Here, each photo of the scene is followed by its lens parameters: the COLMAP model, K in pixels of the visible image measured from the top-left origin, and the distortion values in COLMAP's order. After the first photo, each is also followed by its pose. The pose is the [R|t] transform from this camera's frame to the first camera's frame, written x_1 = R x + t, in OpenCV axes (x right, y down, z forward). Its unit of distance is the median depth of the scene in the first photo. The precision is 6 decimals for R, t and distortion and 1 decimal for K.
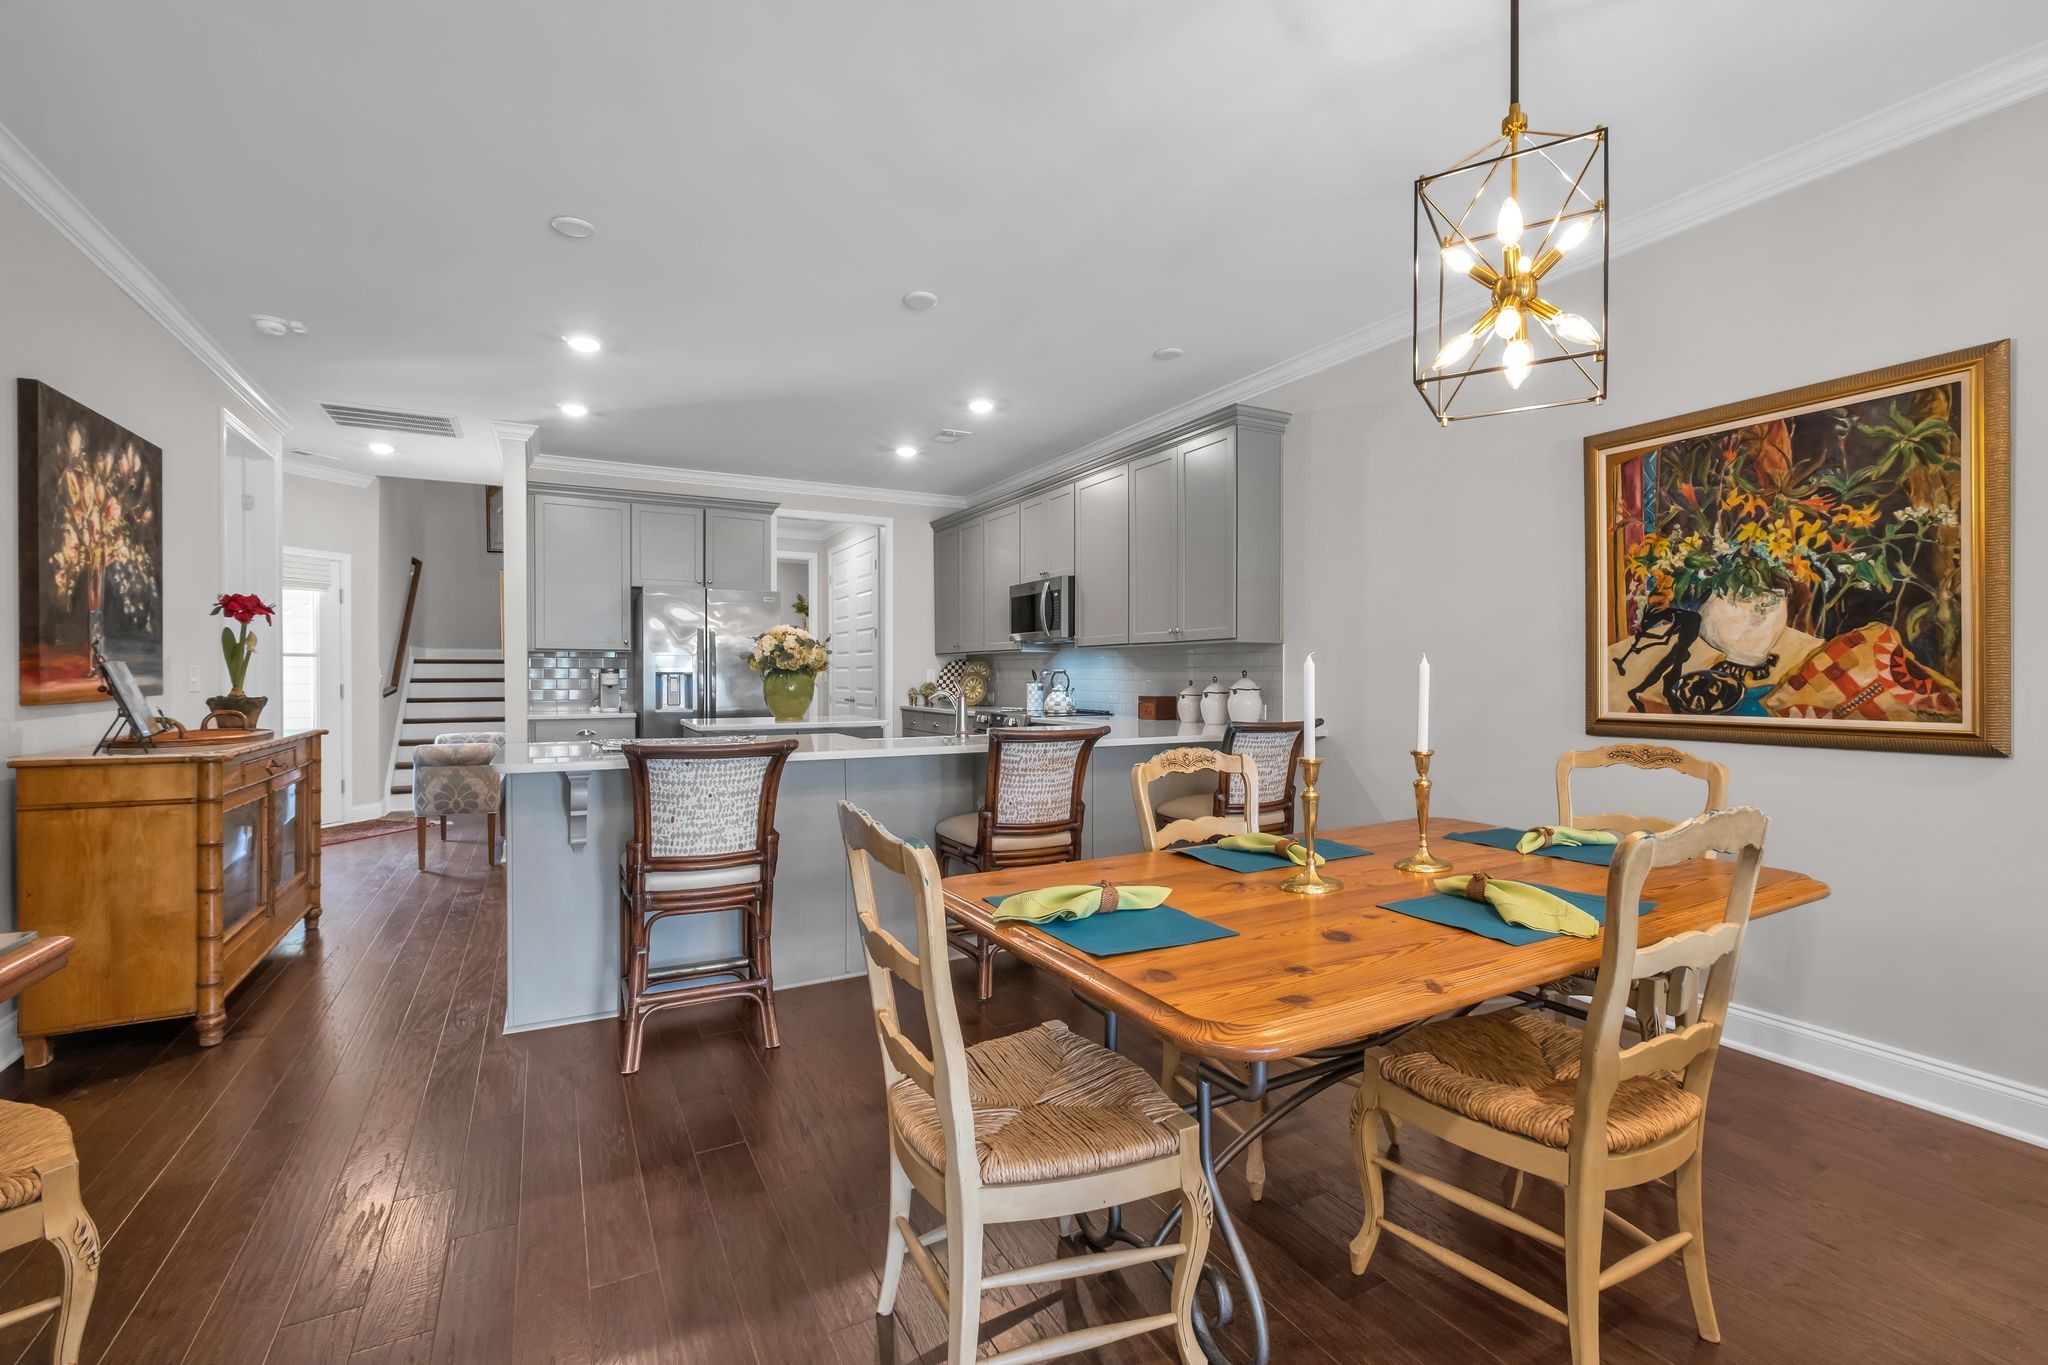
lens RADIAL K [[906.4, 0, 1029.8], [0, 906.4, 676.5], [0, 0, 1]] dist [-0.000760, -0.000329]
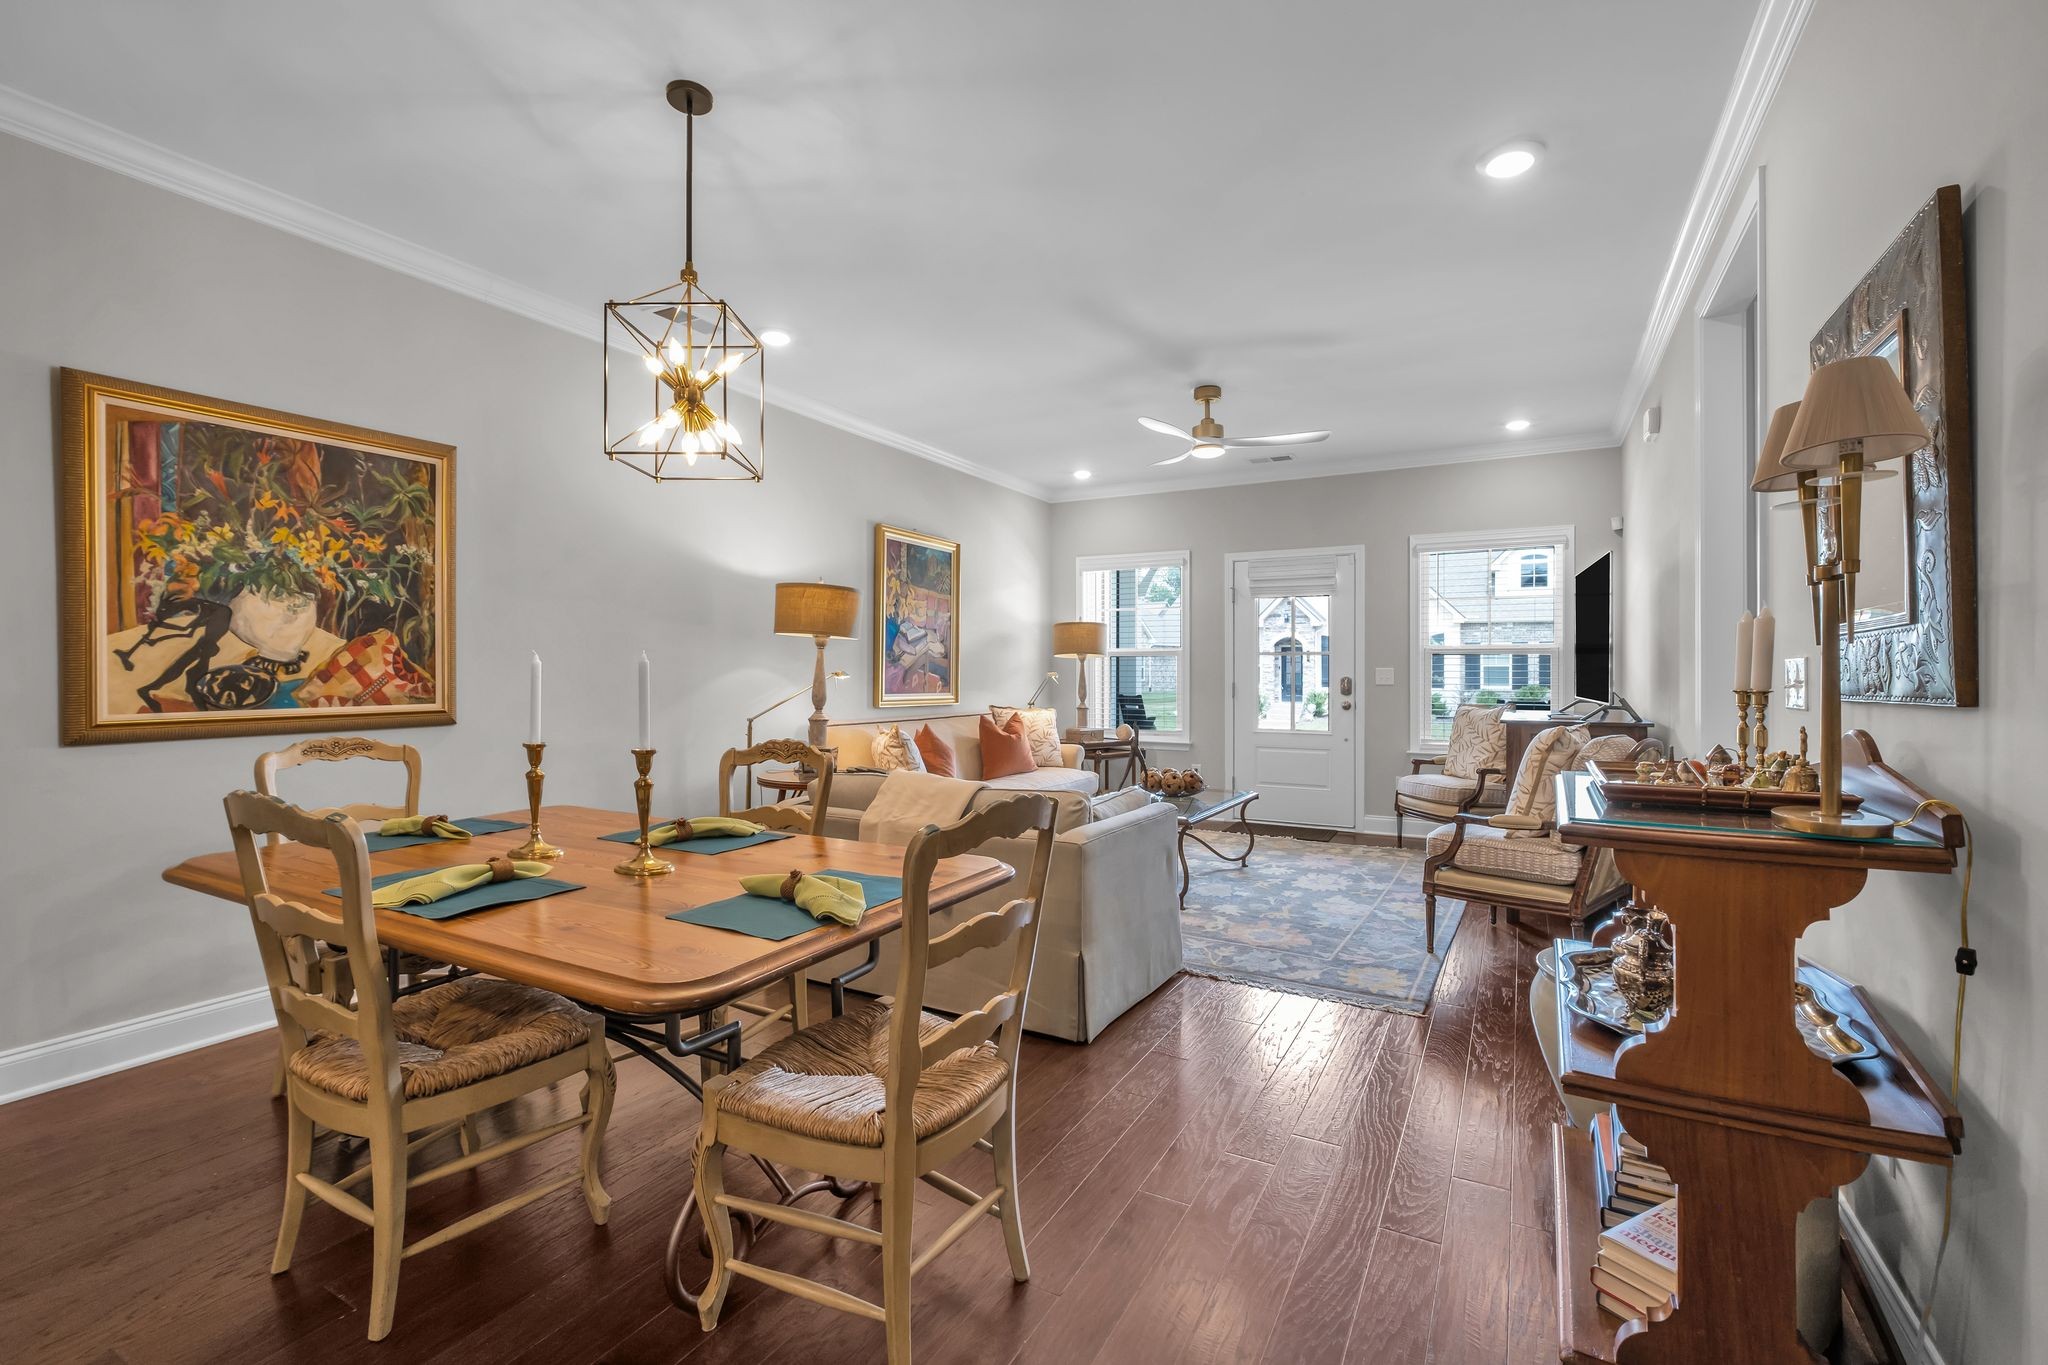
lens RADIAL K [[906.4, 0, 1029.8], [0, 906.4, 676.5], [0, 0, 1]] dist [-0.000760, -0.000329]
pose [[-0.543000, -0.004124, 0.839722, -0.580798], [0.003935, 0.999964, 0.007456, 0.001609], [-0.839723, 0.007353, -0.542965, 0.840993]]
